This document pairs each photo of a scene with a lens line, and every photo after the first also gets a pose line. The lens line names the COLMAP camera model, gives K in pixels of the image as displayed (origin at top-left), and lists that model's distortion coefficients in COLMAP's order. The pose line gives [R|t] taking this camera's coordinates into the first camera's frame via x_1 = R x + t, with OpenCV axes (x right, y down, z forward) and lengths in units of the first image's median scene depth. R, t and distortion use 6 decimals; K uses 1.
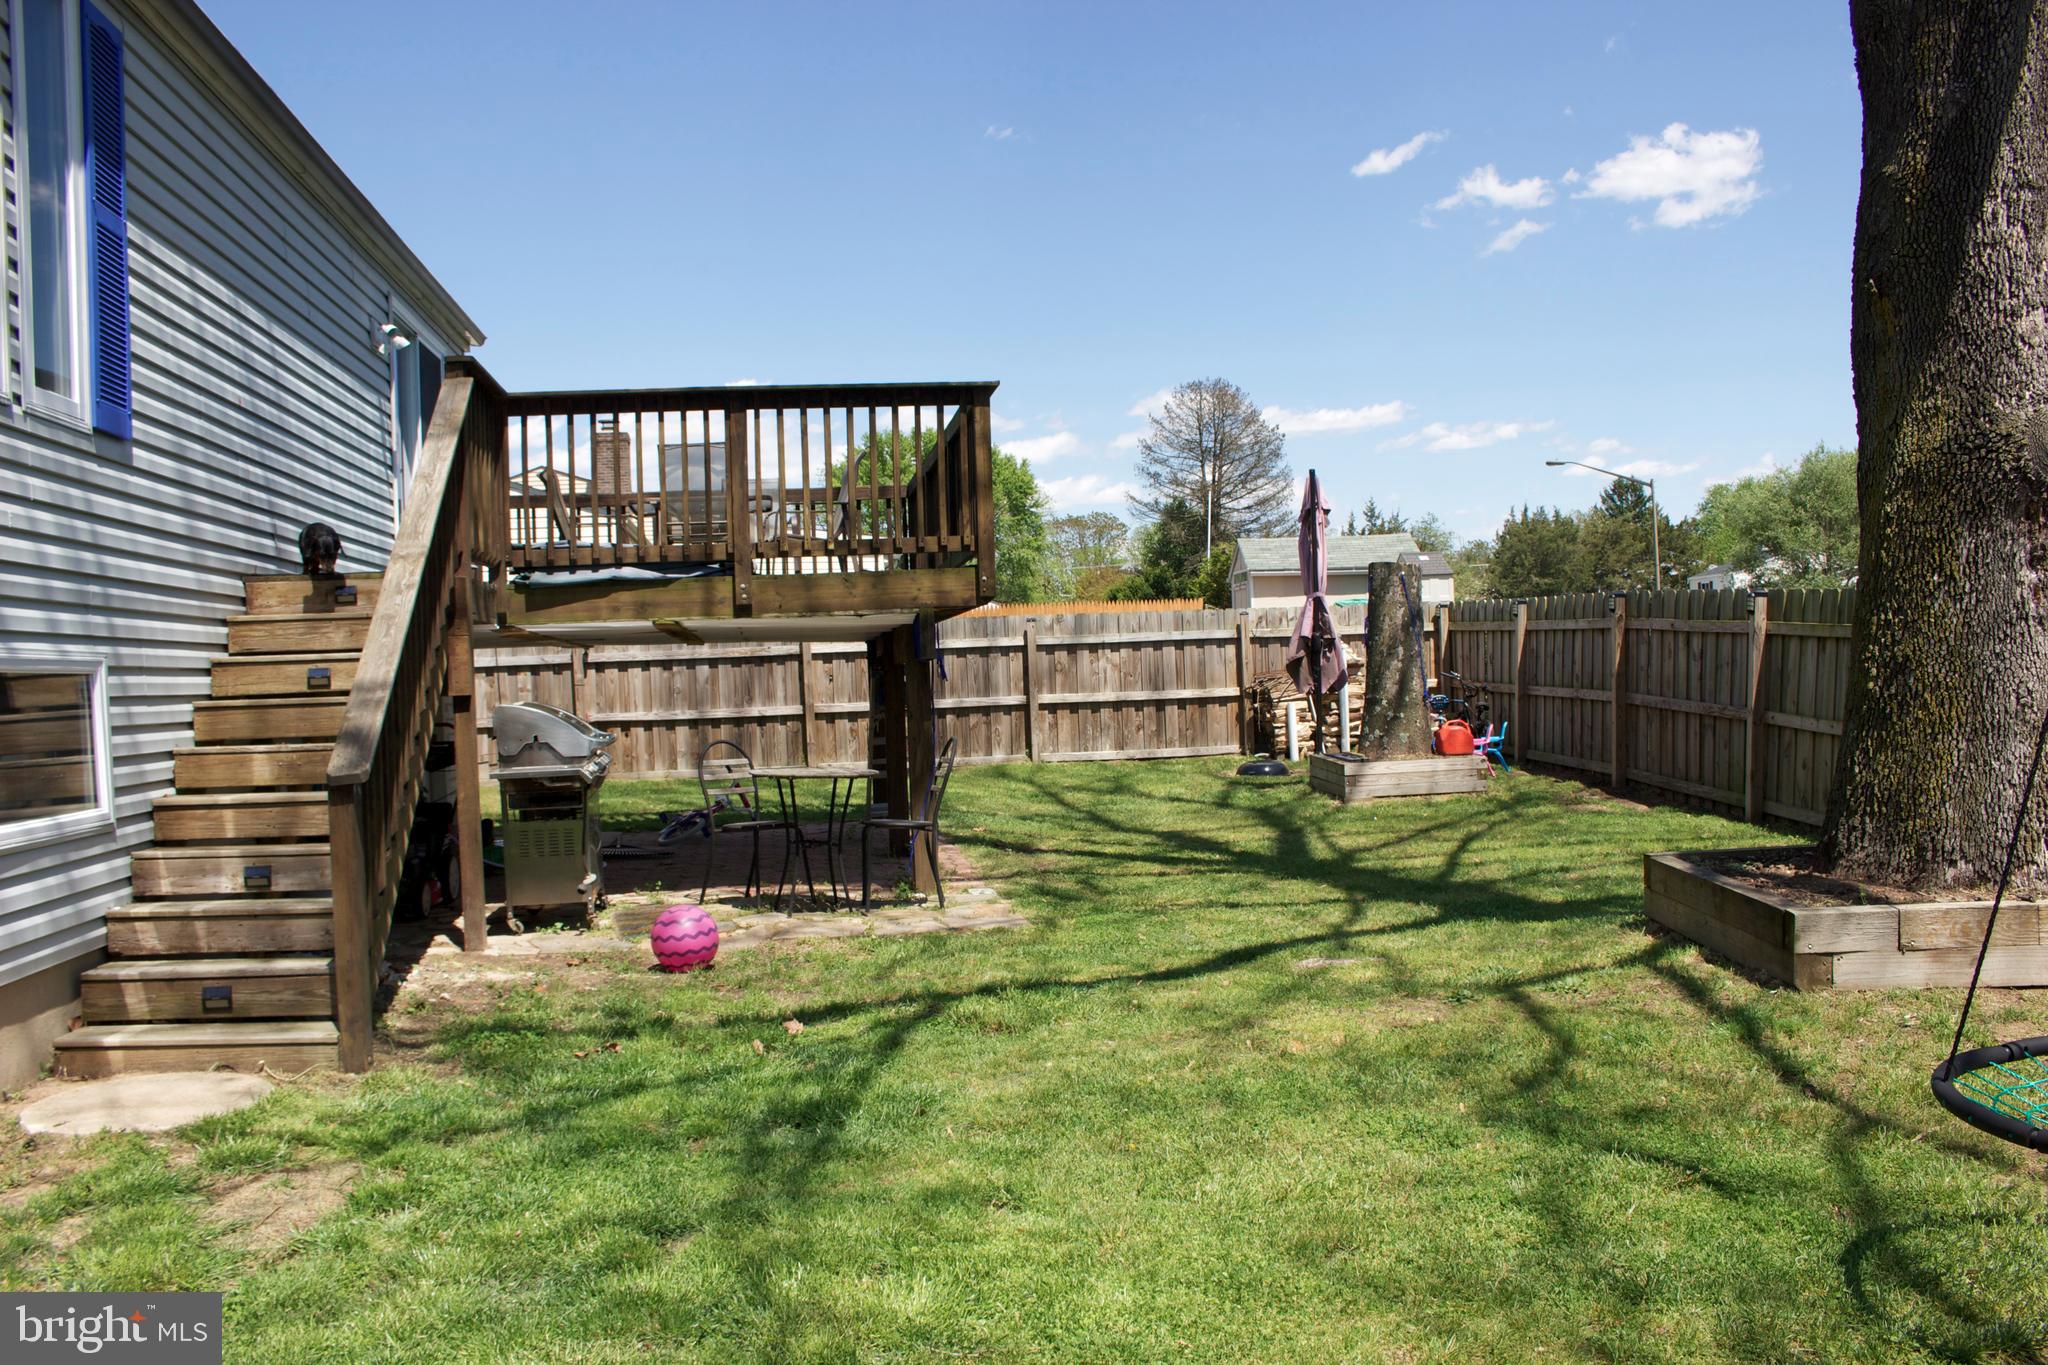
lens RADIAL K [[1699.1, 0, 1024.0], [0, 1699.1, 682.5], [0, 0, 1]] dist [-0.113091, 0.000233]
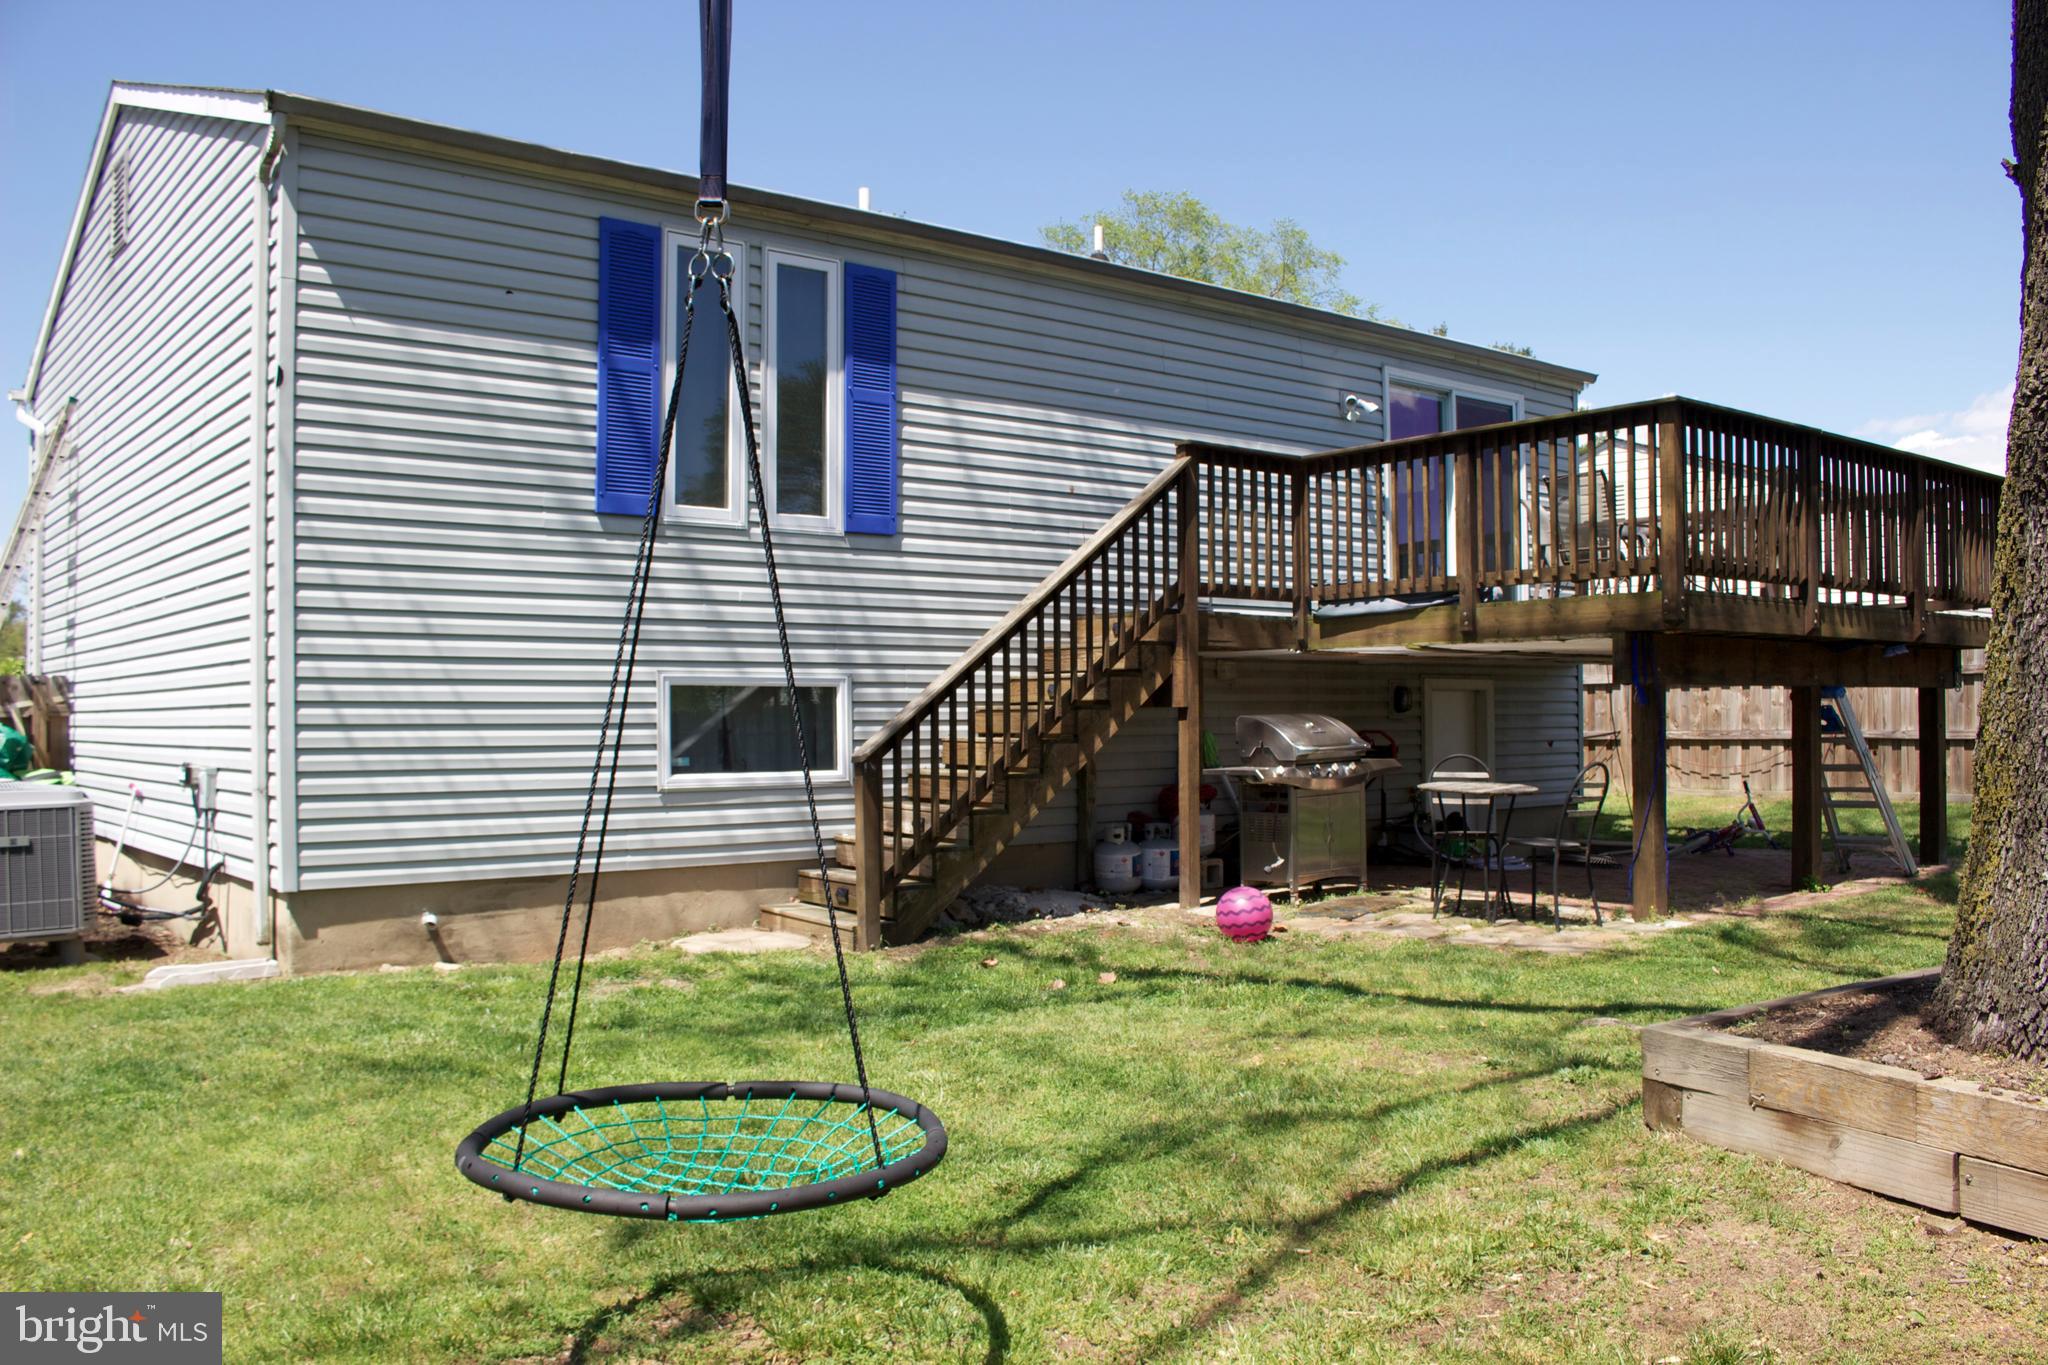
lens RADIAL K [[1699.1, 0, 1024.0], [0, 1699.1, 682.5], [0, 0, 1]] dist [-0.113091, 0.000233]
pose [[0.517956, 0.018310, -0.855211, 0.864217], [-0.016293, 0.999801, 0.011537, -0.029161], [0.855252, 0.007959, 0.518151, 0.271904]]
